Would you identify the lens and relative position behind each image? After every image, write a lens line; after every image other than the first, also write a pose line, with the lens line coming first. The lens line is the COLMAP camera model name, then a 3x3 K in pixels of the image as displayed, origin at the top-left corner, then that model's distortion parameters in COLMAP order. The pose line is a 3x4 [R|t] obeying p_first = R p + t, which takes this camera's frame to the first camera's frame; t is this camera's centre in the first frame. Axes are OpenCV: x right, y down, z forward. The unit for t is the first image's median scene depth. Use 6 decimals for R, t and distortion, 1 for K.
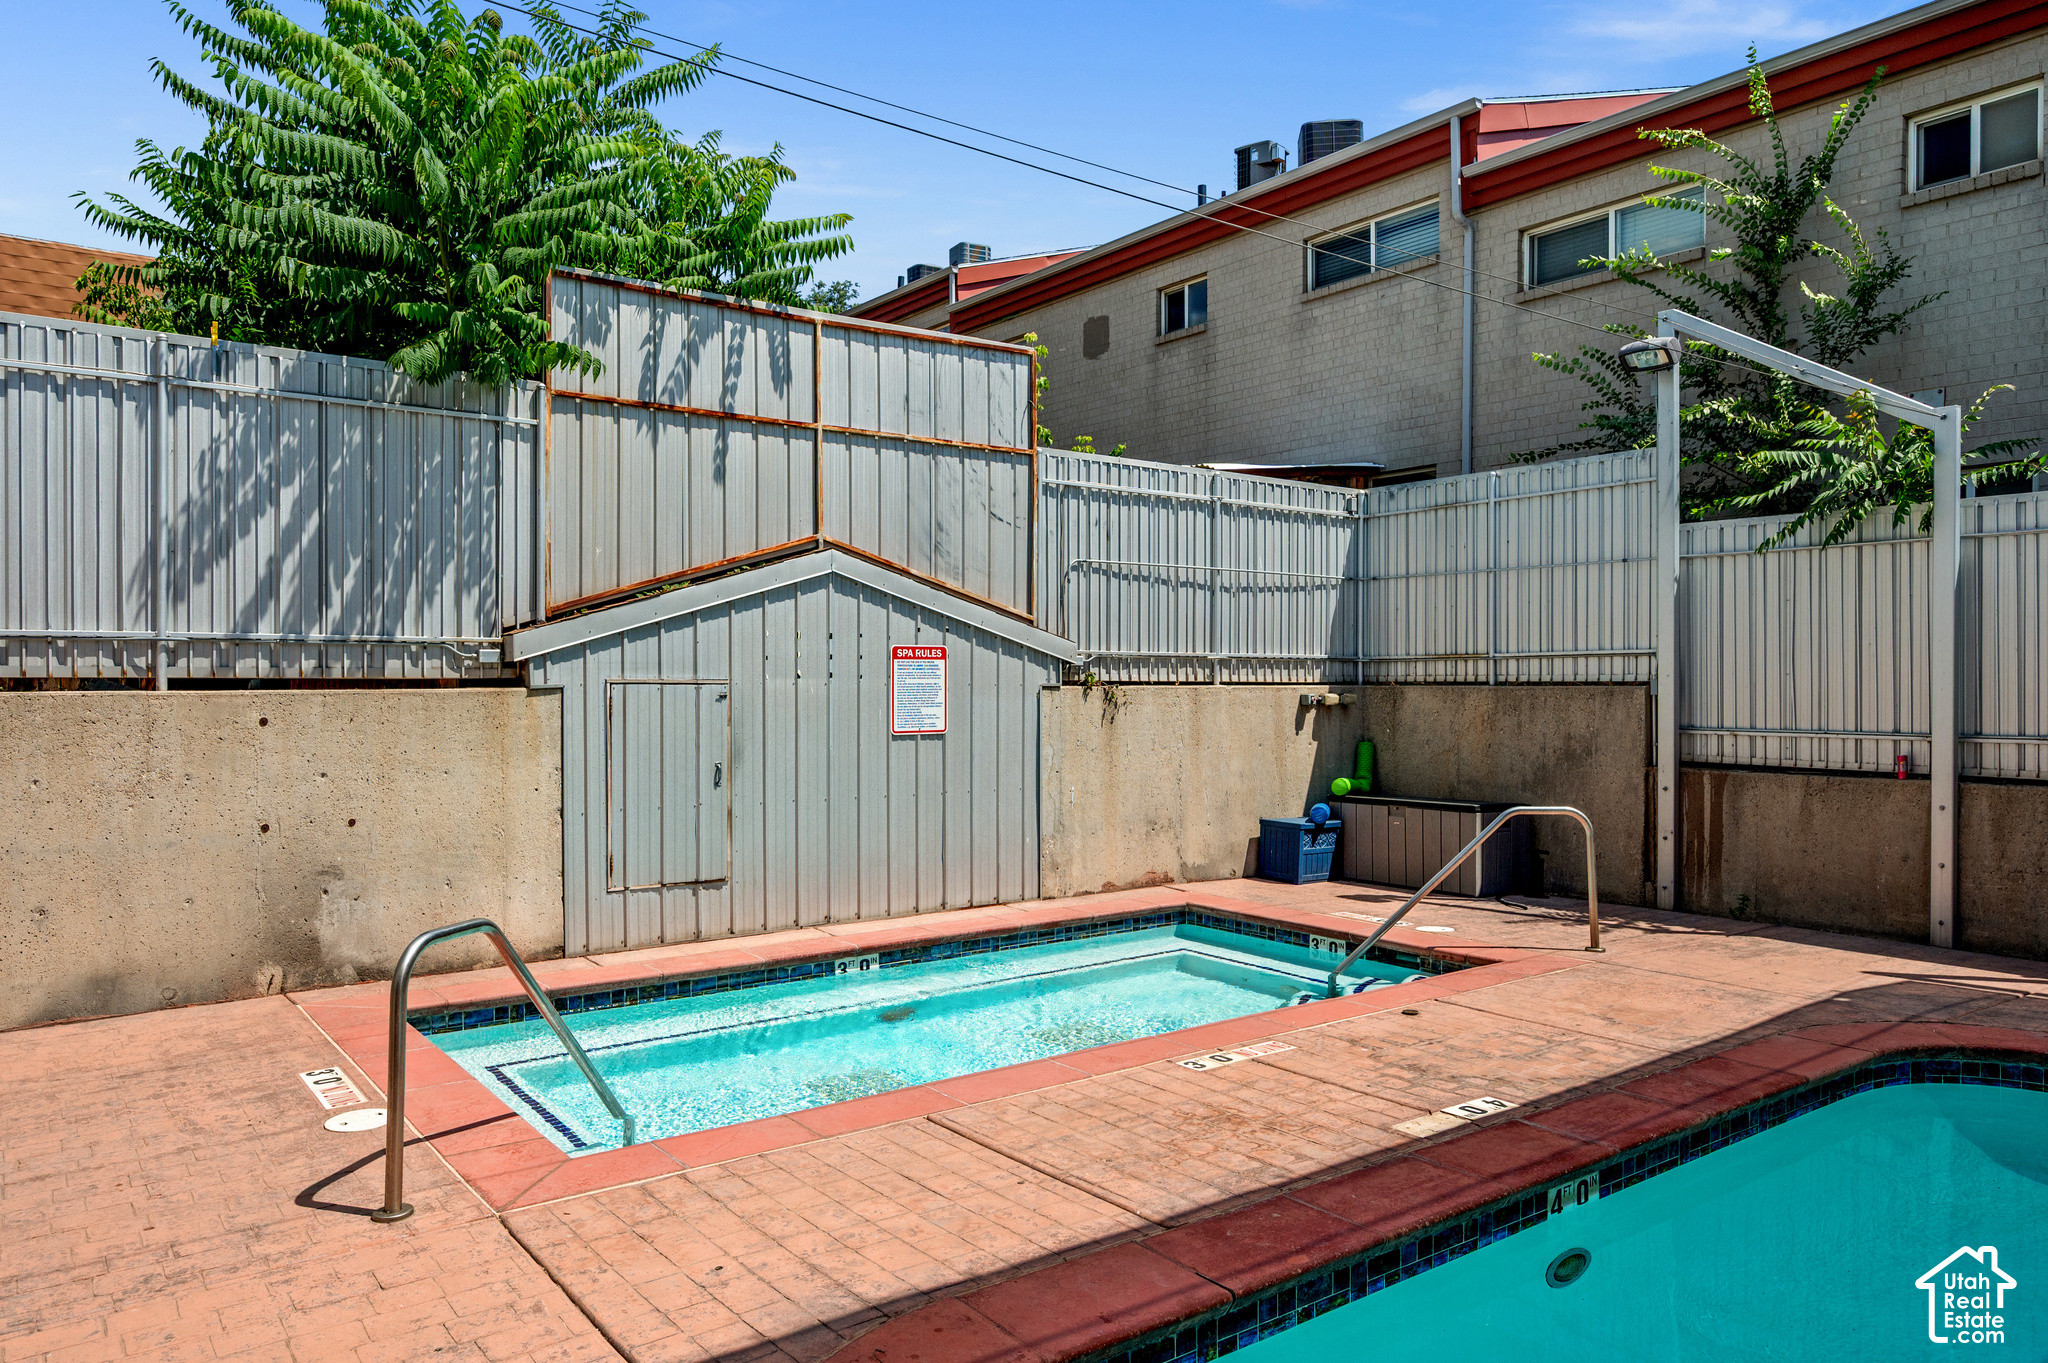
lens RADIAL K [[1349.8, 0, 1022.5], [0, 1349.8, 678.2], [0, 0, 1]] dist [0.003217, 0.000206]
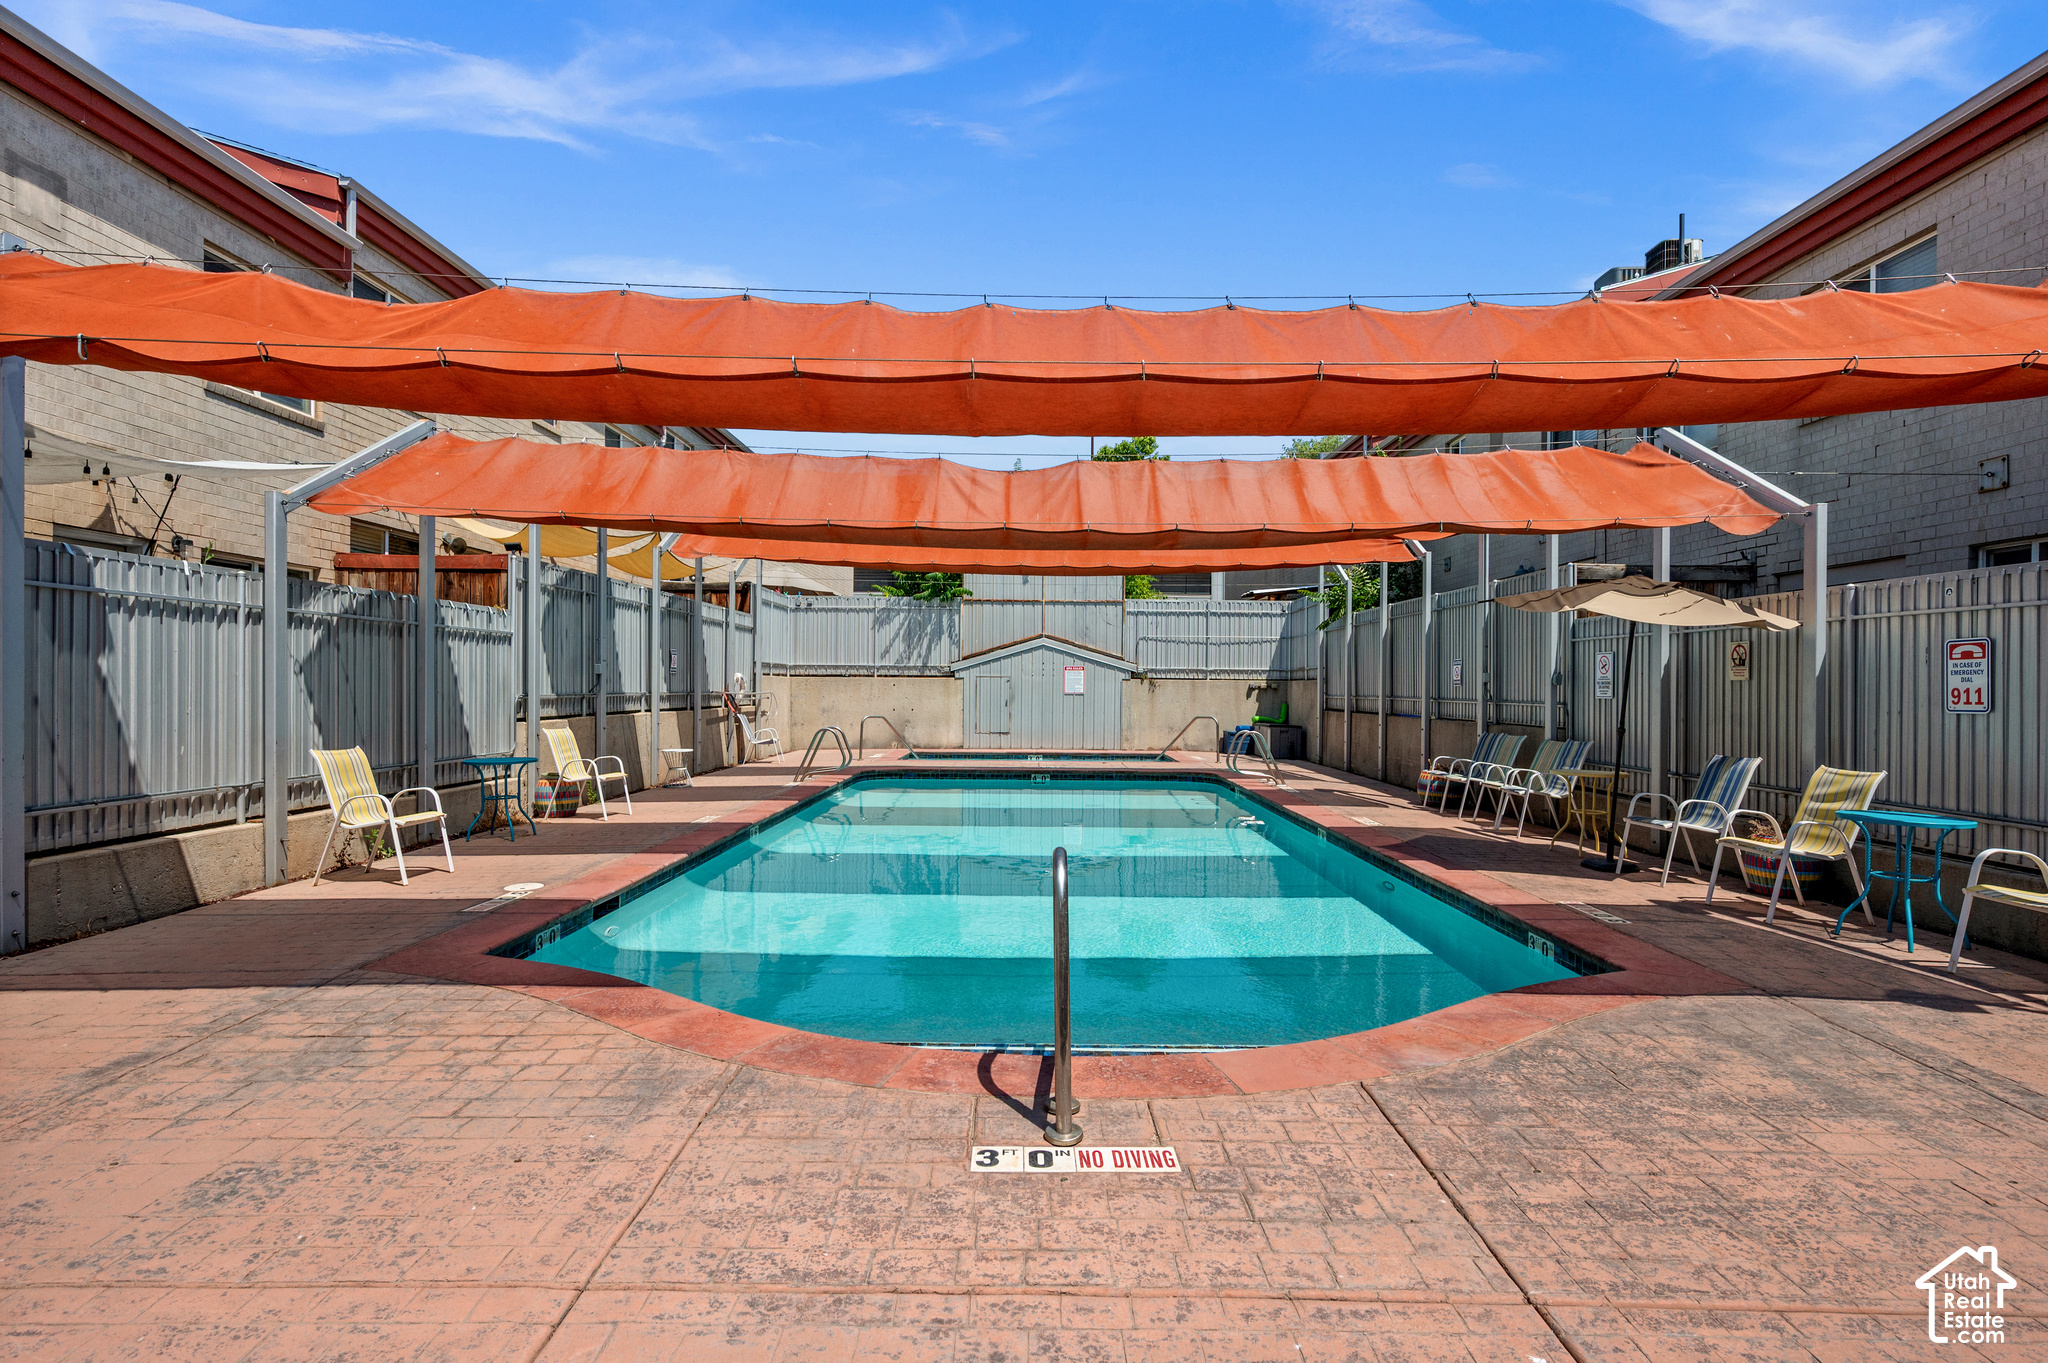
lens RADIAL K [[995.8, 0, 1028.5], [0, 995.8, 684.0], [0, 0, 1]] dist [-0.000338, -0.000002]
pose [[0.795414, 0.006007, -0.606037, 1.191657], [-0.008586, 0.999962, -0.001357, 0.020696], [0.606006, 0.006283, 0.795436, -0.891250]]
